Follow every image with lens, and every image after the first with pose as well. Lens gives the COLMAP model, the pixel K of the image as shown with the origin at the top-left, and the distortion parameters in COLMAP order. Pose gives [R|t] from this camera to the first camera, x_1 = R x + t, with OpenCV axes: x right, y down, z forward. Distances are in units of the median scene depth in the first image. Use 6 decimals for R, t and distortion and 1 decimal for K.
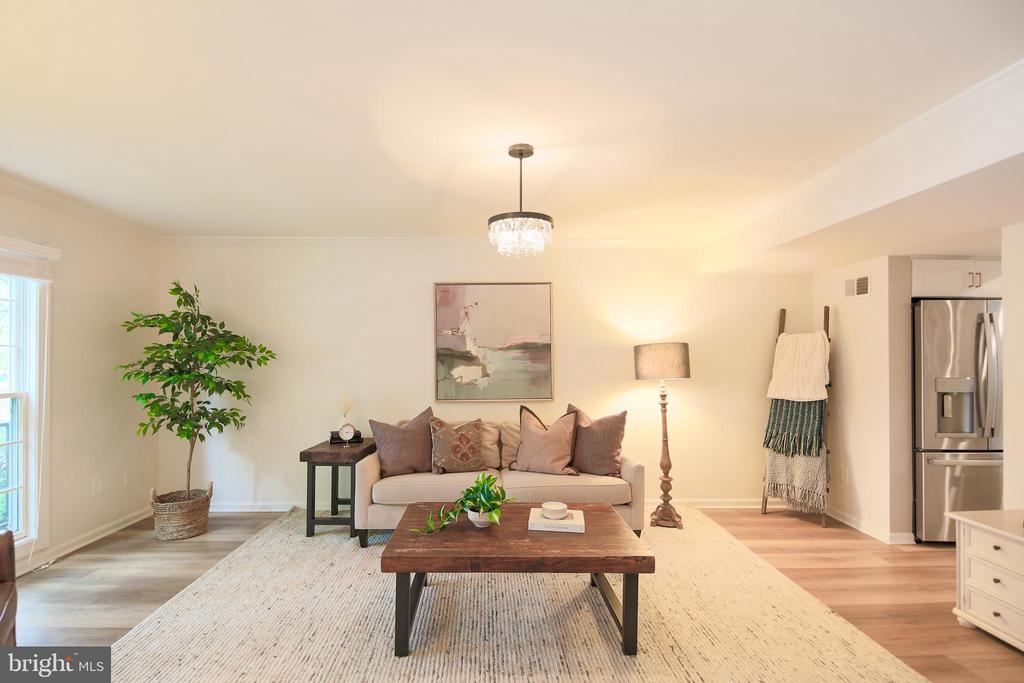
lens RADIAL K [[485.1, 0, 496.2], [0, 485.1, 350.3], [0, 0, 1]] dist [0.007609, -0.009271]
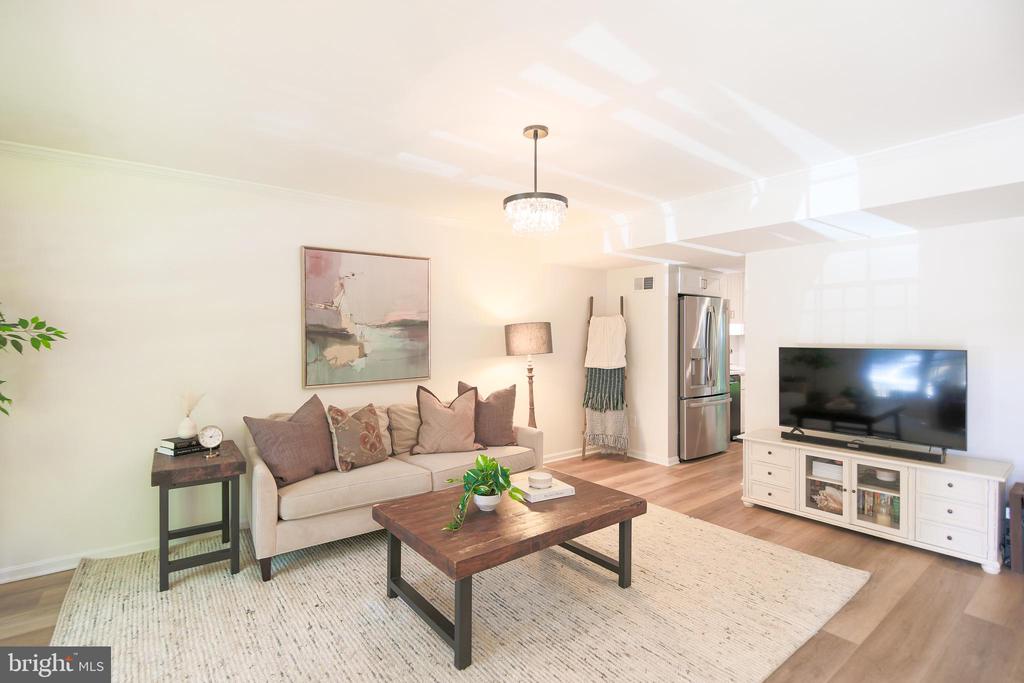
lens RADIAL K [[485.1, 0, 504.0], [0, 485.1, 333.5], [0, 0, 1]] dist [0.007609, -0.009271]
pose [[0.800963, 0.000554, 0.598714, -0.384562], [-0.008355, 0.999913, 0.010252, -0.000242], [-0.598656, -0.013213, 0.800898, 0.137346]]
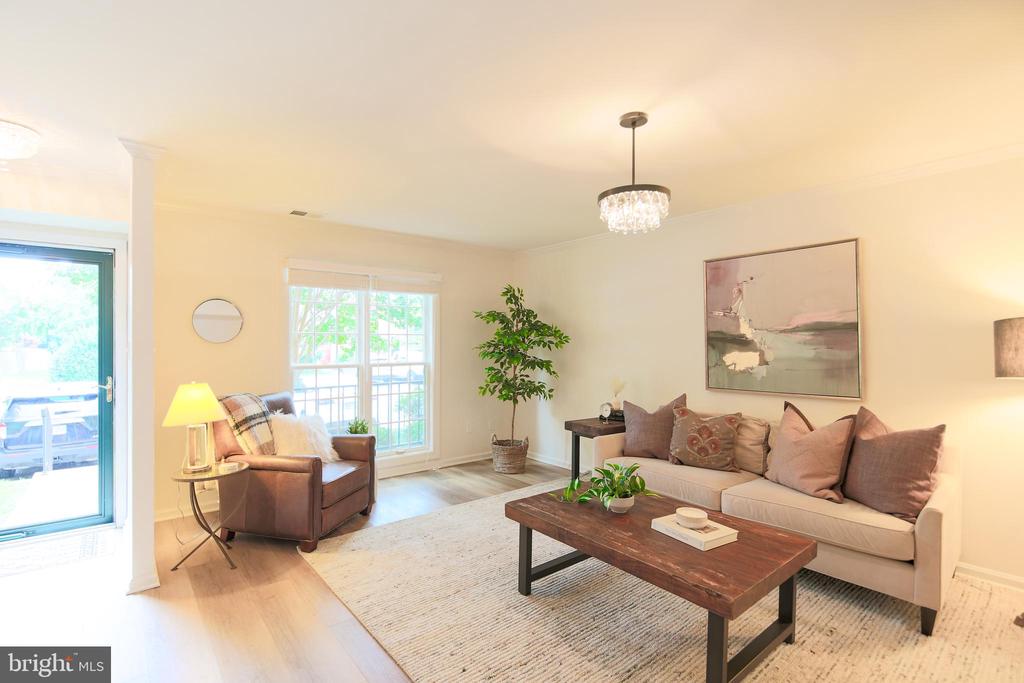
lens RADIAL K [[485.1, 0, 490.5], [0, 485.1, 341.3], [0, 0, 1]] dist [0.007609, -0.009271]
pose [[0.603454, -0.001431, -0.797397, 0.396513], [0.010911, 0.999920, 0.006462, 0.004062], [0.797323, -0.012600, 0.603421, 0.132020]]
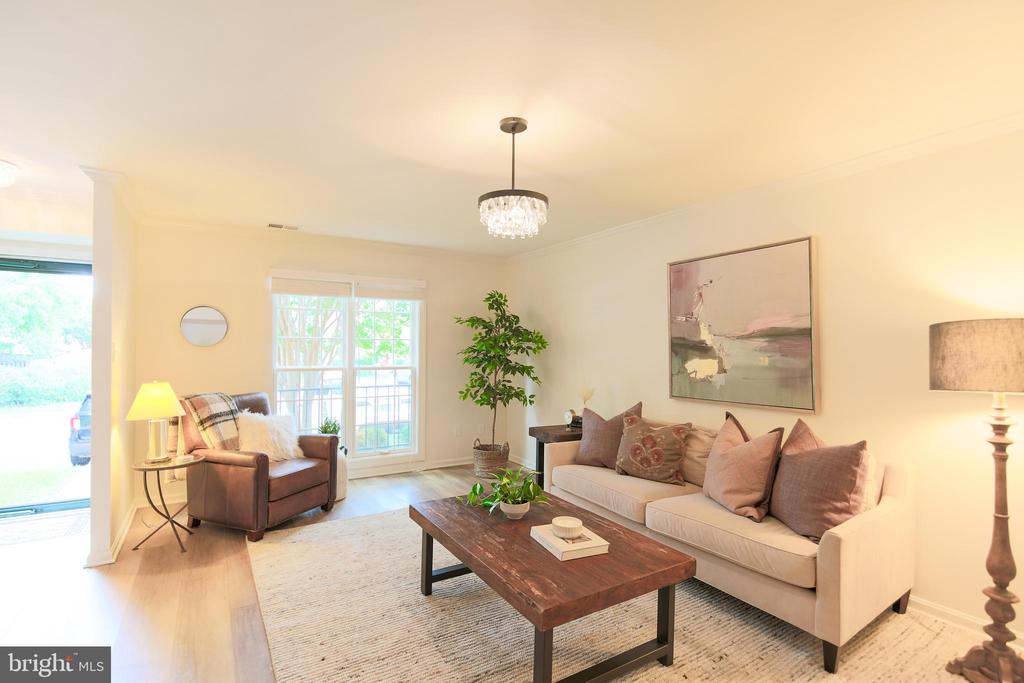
lens RADIAL K [[485.1, 0, 485.8], [0, 485.1, 344.5], [0, 0, 1]] dist [0.007609, -0.009271]
pose [[0.488556, -0.002416, -0.872529, 0.525175], [0.005640, 0.999984, 0.000388, 0.006760], [0.872514, -0.005111, 0.488562, 0.307934]]
